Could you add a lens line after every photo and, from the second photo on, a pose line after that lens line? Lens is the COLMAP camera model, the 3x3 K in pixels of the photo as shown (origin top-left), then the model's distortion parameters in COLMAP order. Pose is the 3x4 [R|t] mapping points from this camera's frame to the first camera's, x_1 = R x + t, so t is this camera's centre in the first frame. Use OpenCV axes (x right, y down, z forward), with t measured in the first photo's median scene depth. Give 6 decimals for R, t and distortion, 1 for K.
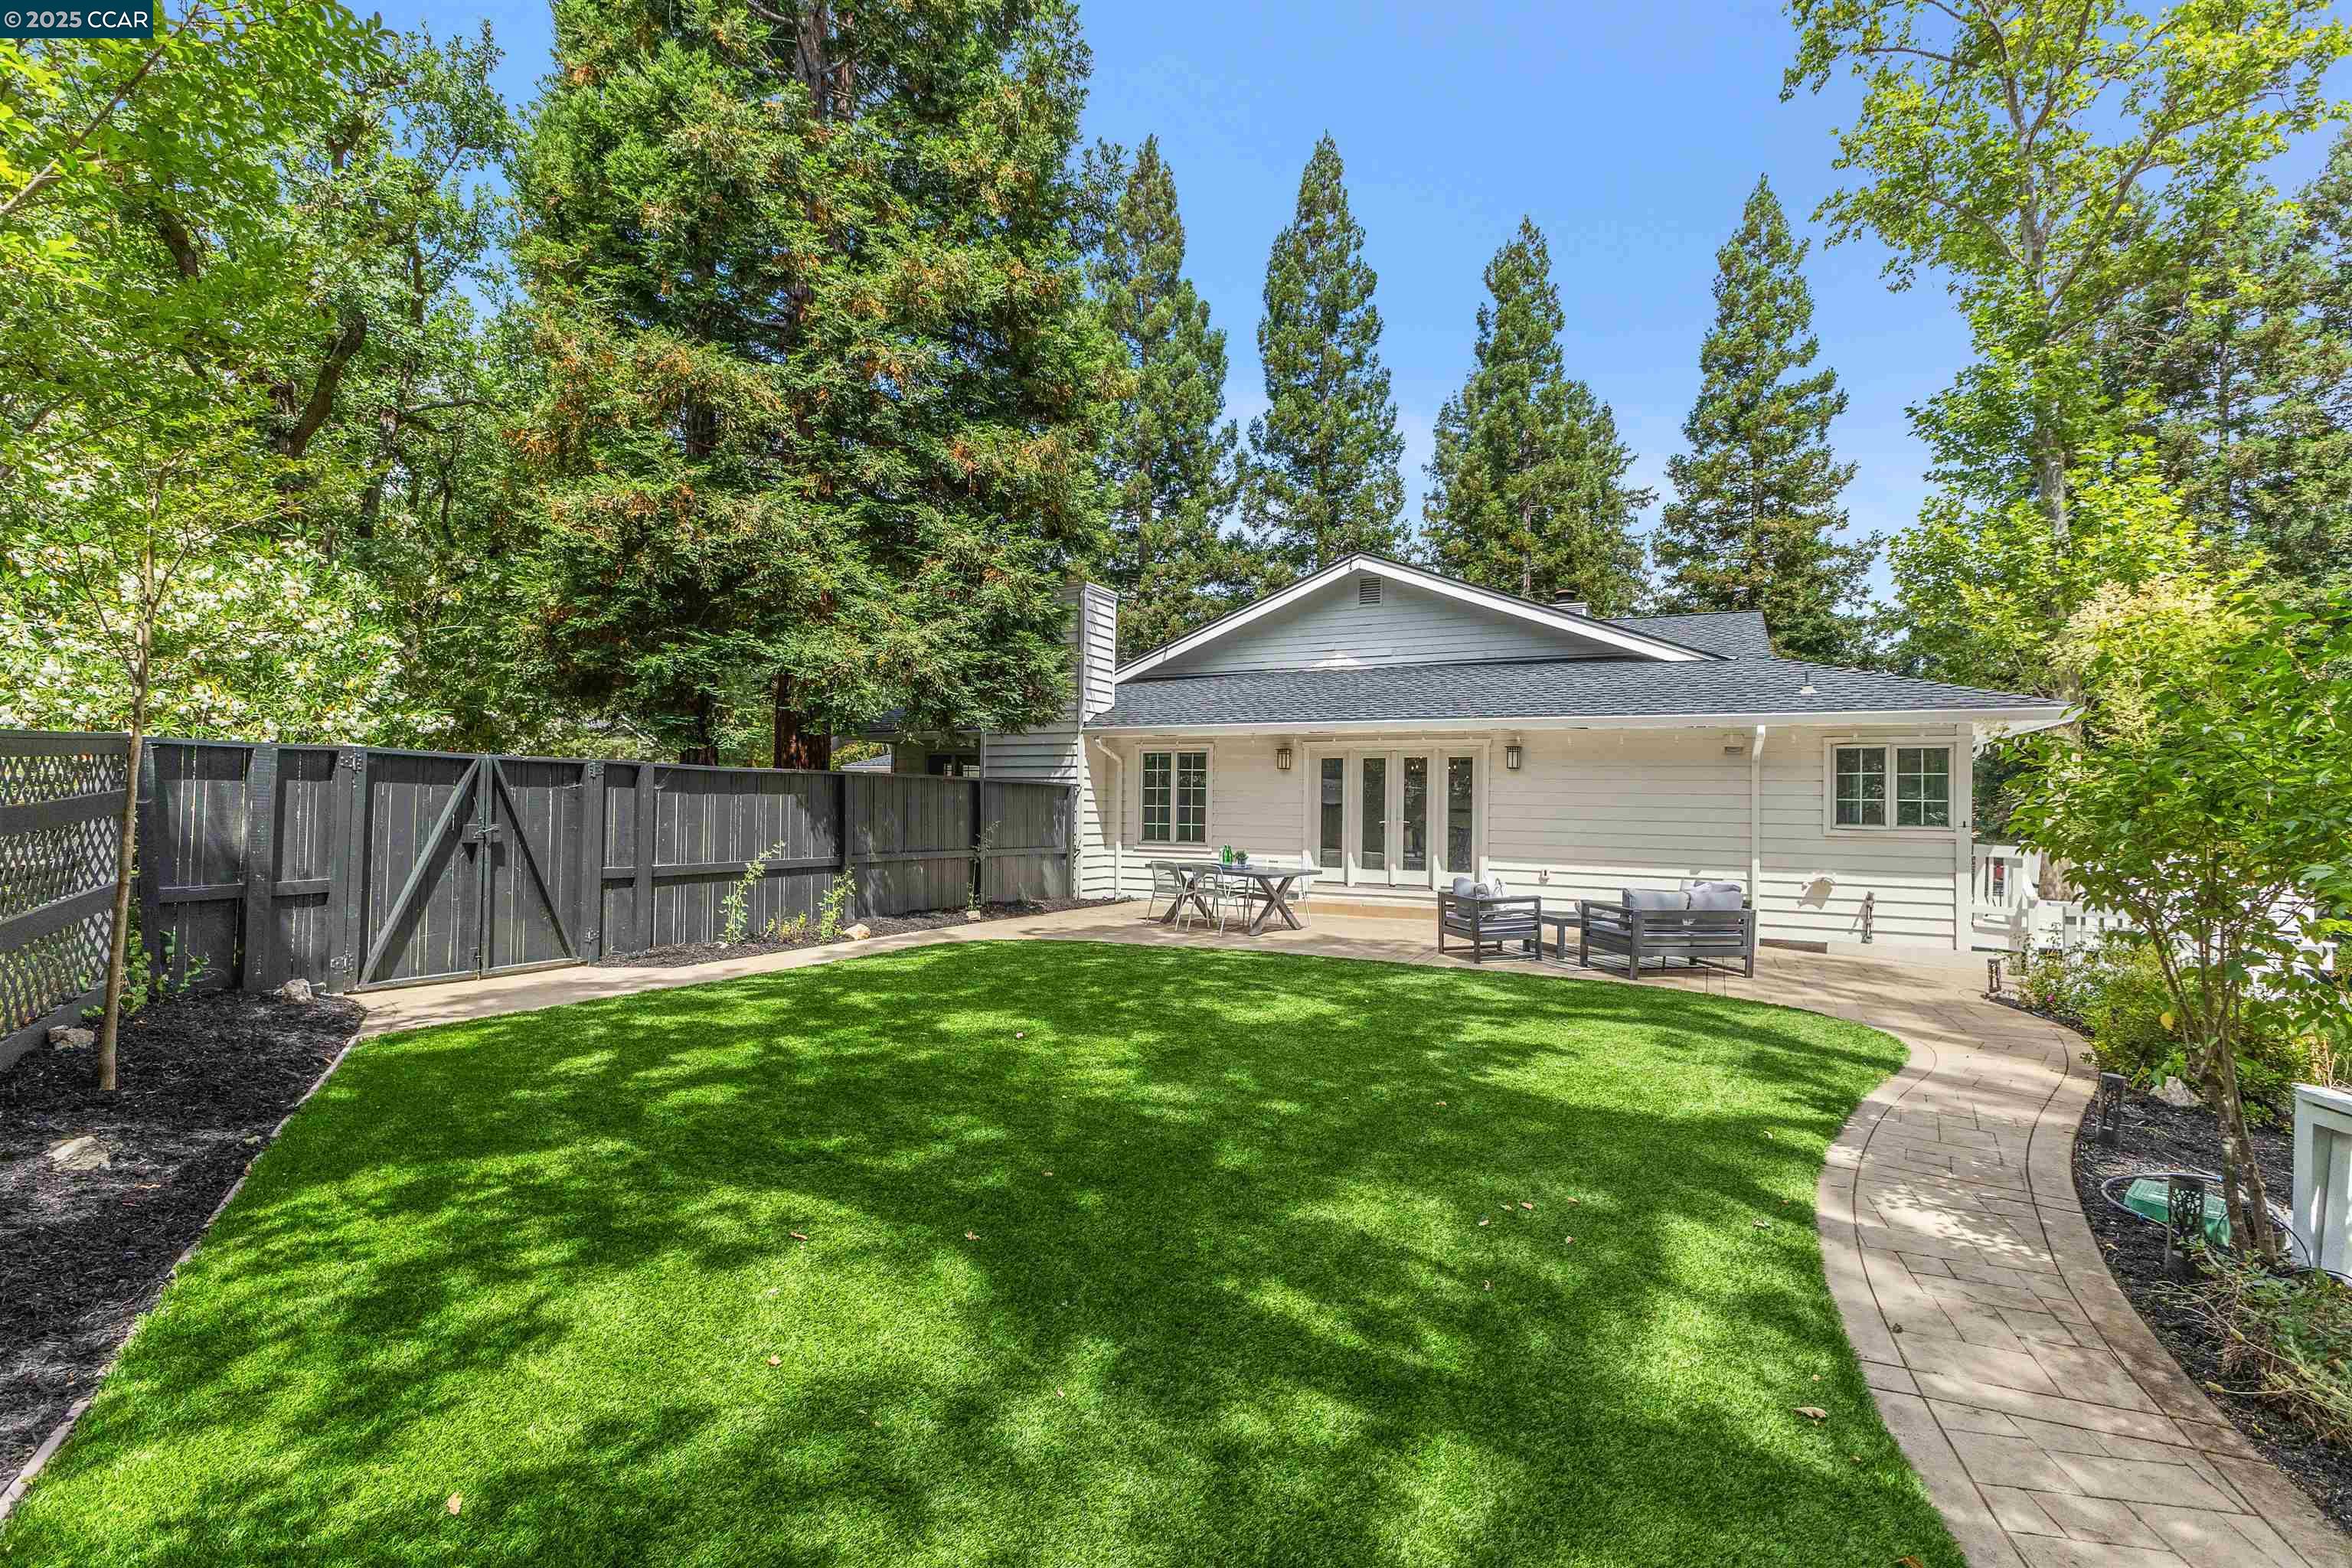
lens RADIAL K [[1015.3, 0, 1172.6], [0, 1015.3, 796.9], [0, 0, 1]] dist [-0.002134, -0.000137]
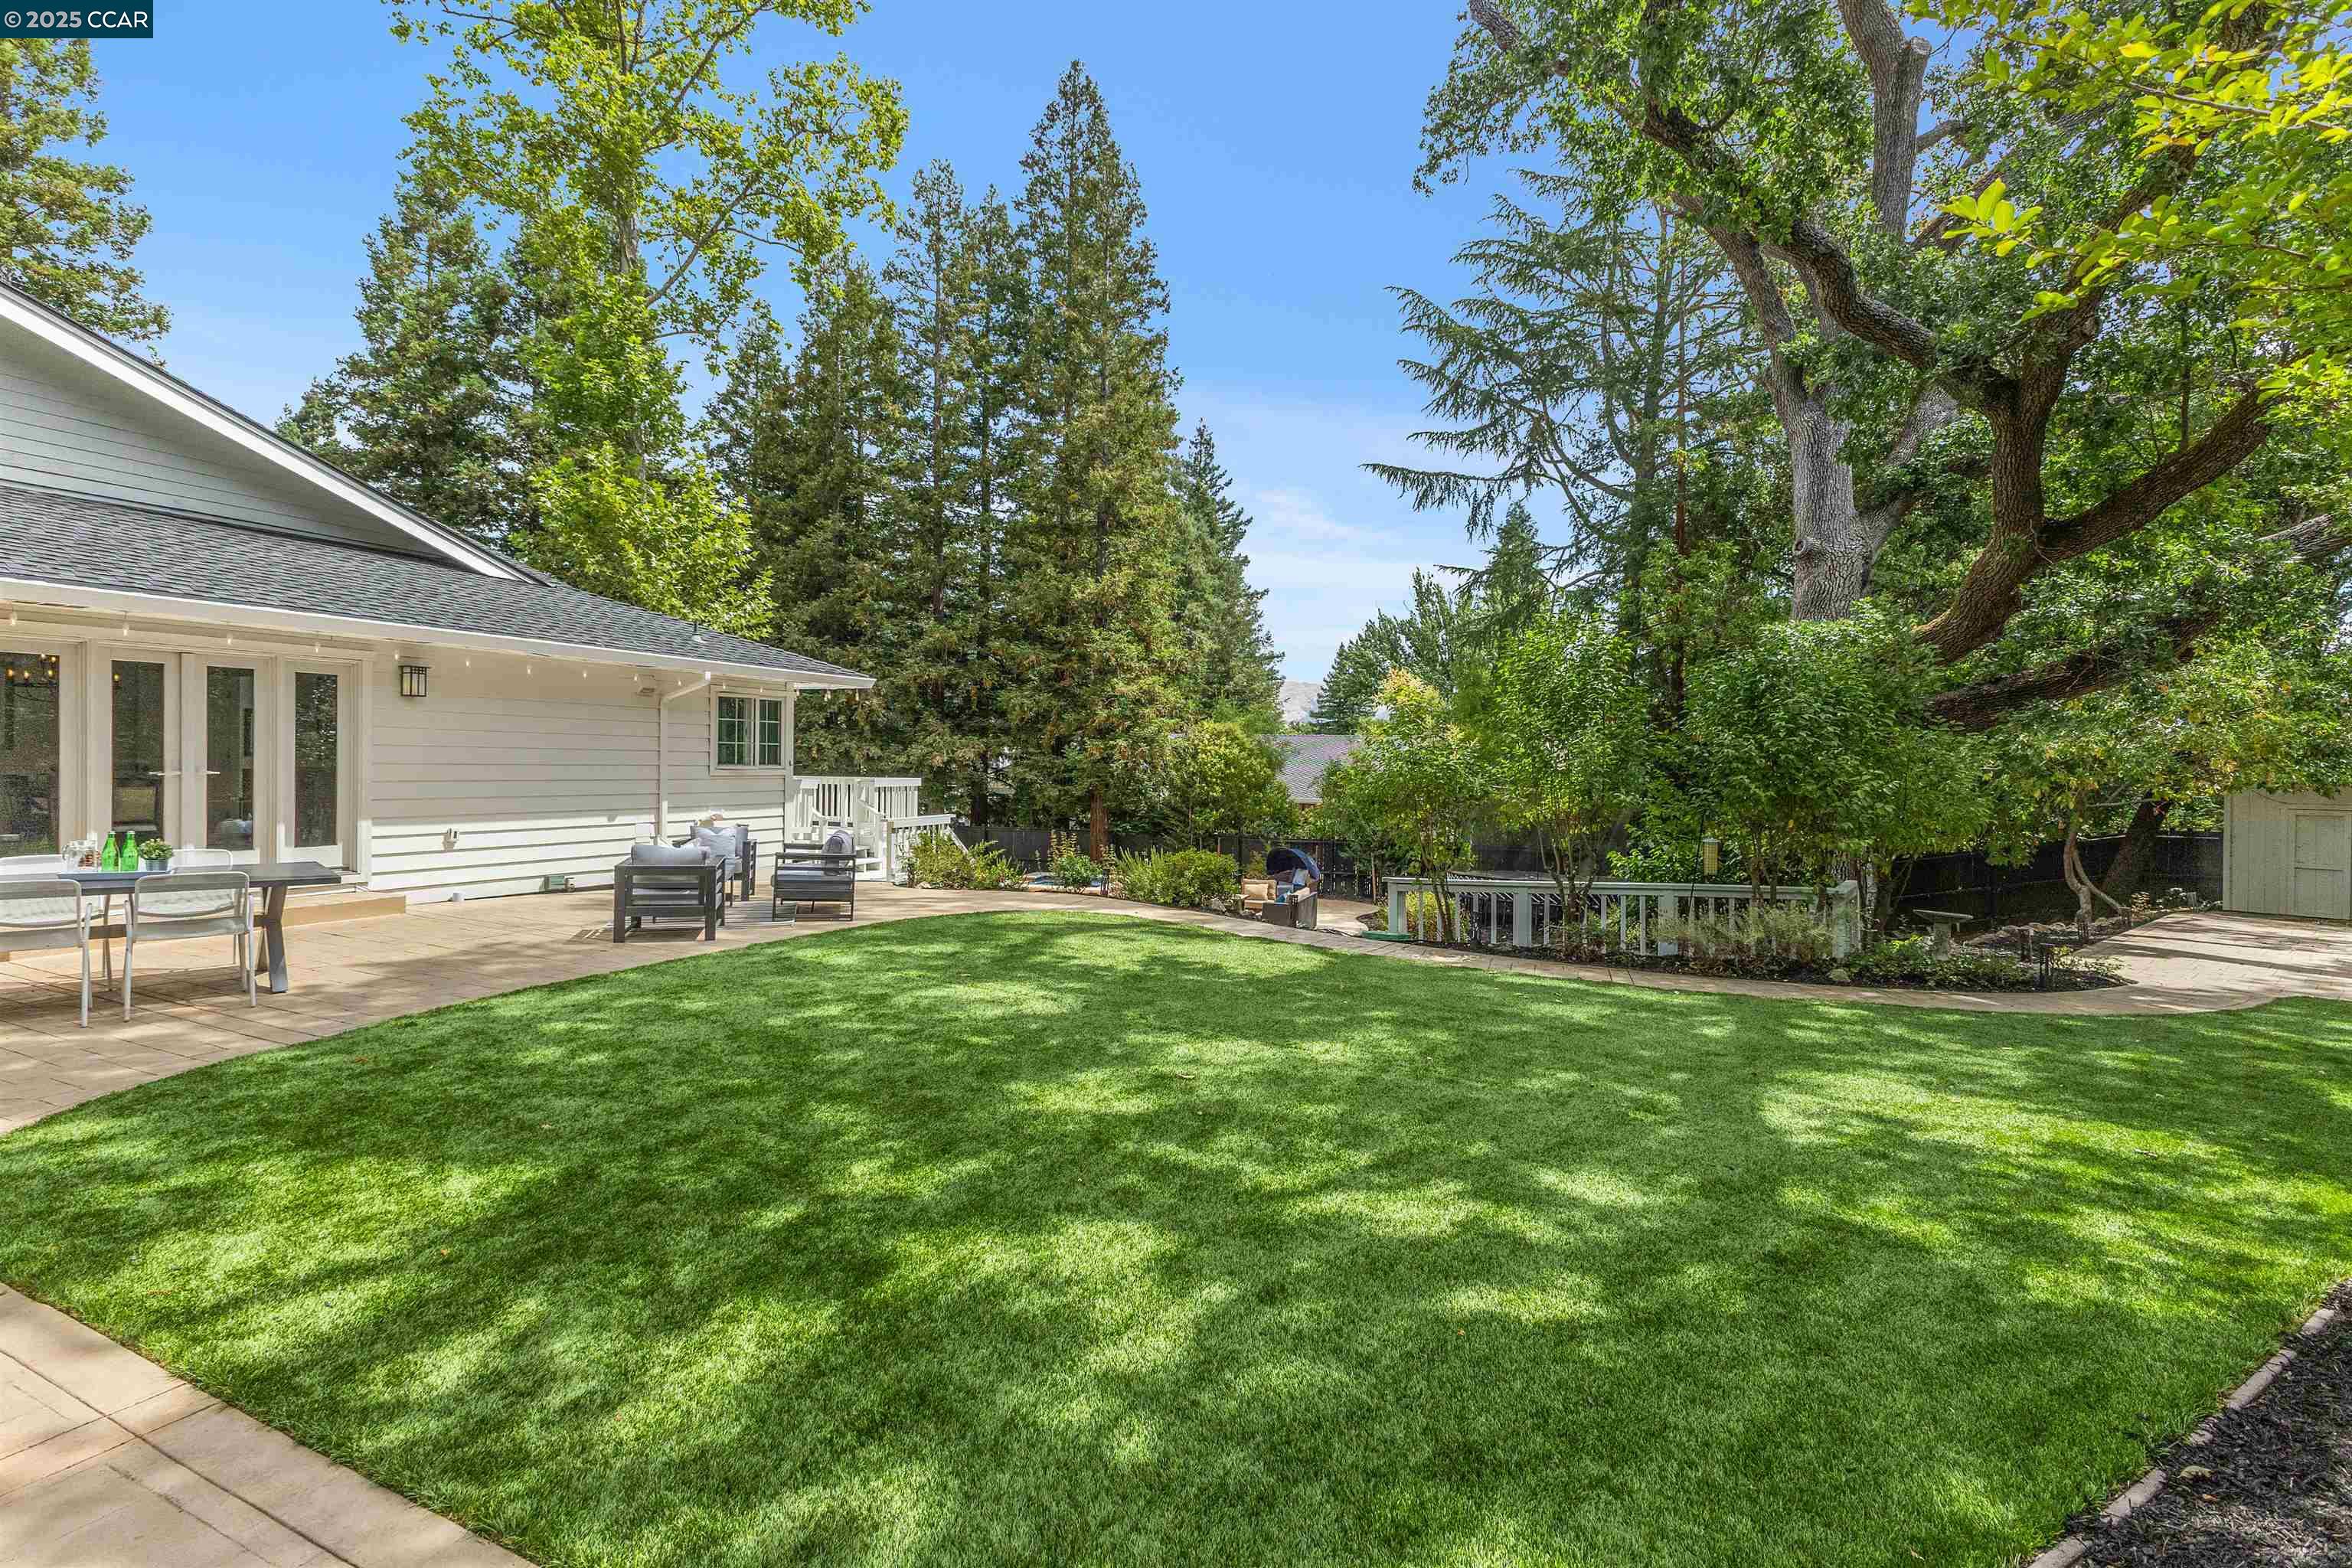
lens RADIAL K [[1017.8, 0, 1206.5], [0, 1017.8, 777.8], [0, 0, 1]] dist [0.001610, -0.000182]
pose [[0.002011, -0.034198, 0.999413, -0.443813], [-0.026772, 0.999055, 0.034239, -0.010822], [-0.999640, -0.026825, 0.001093, 0.474550]]
